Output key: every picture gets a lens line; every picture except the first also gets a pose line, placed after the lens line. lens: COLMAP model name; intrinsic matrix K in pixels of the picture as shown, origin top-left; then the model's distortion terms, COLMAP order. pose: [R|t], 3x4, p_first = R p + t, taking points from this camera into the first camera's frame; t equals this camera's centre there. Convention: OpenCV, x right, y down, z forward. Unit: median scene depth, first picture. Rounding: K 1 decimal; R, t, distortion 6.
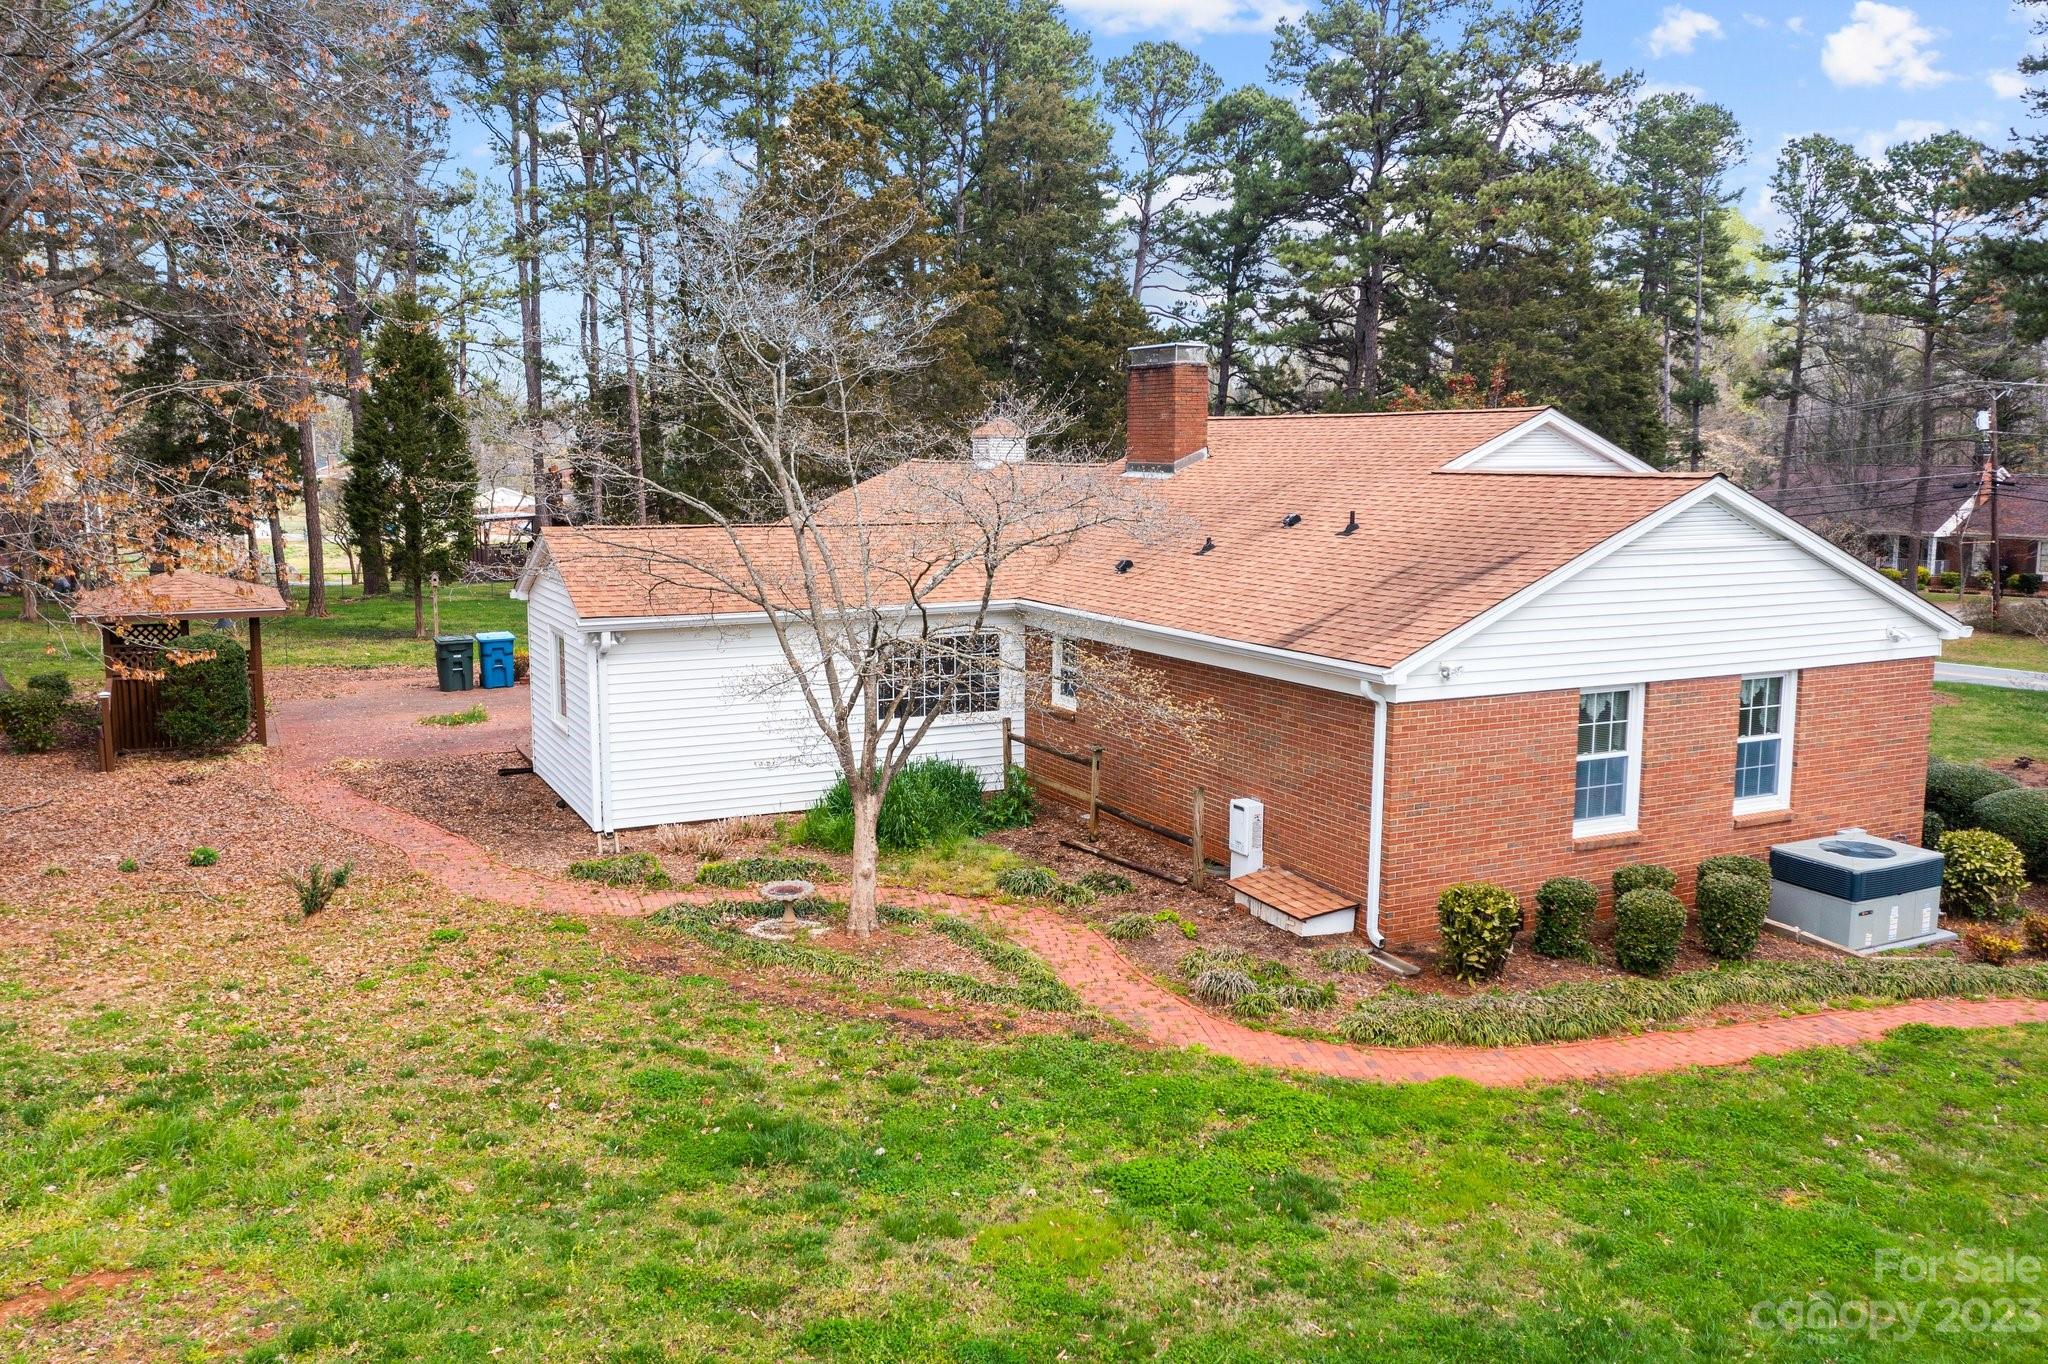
lens RADIAL K [[1606.5, 0, 1021.9], [0, 1606.5, 681.5], [0, 0, 1]] dist [0.007127, -0.003690]
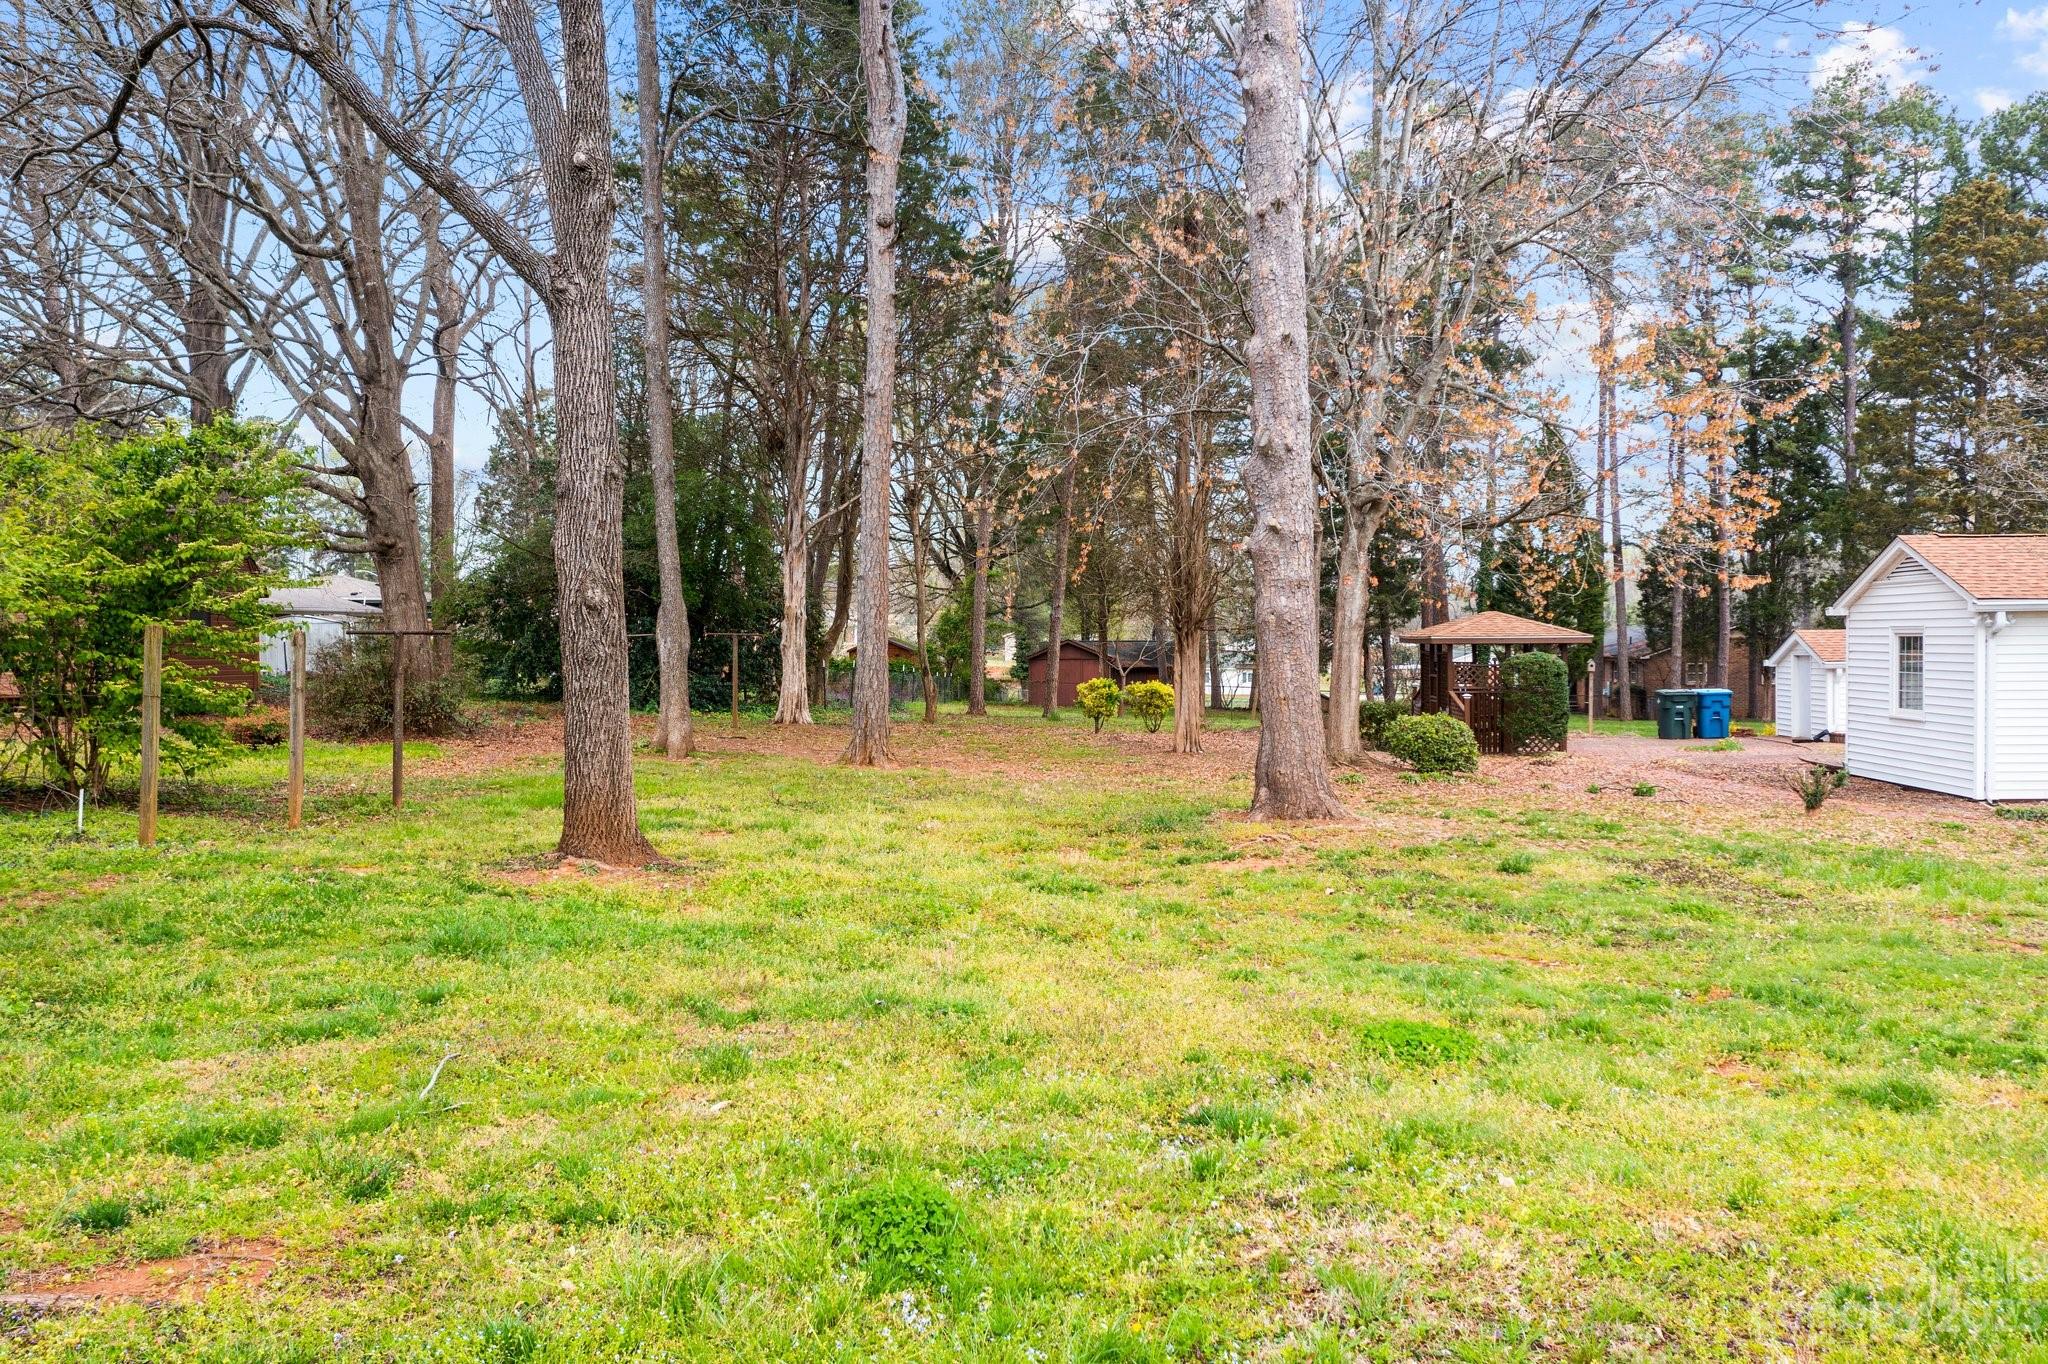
lens RADIAL K [[1606.5, 0, 1024.2], [0, 1606.5, 673.5], [0, 0, 1]] dist [0.007127, -0.003690]
pose [[0.852572, 0.002903, -0.522601, -0.093822], [-0.066490, 0.992461, -0.102959, 0.062146], [0.518362, 0.122528, 0.846338, -0.098965]]
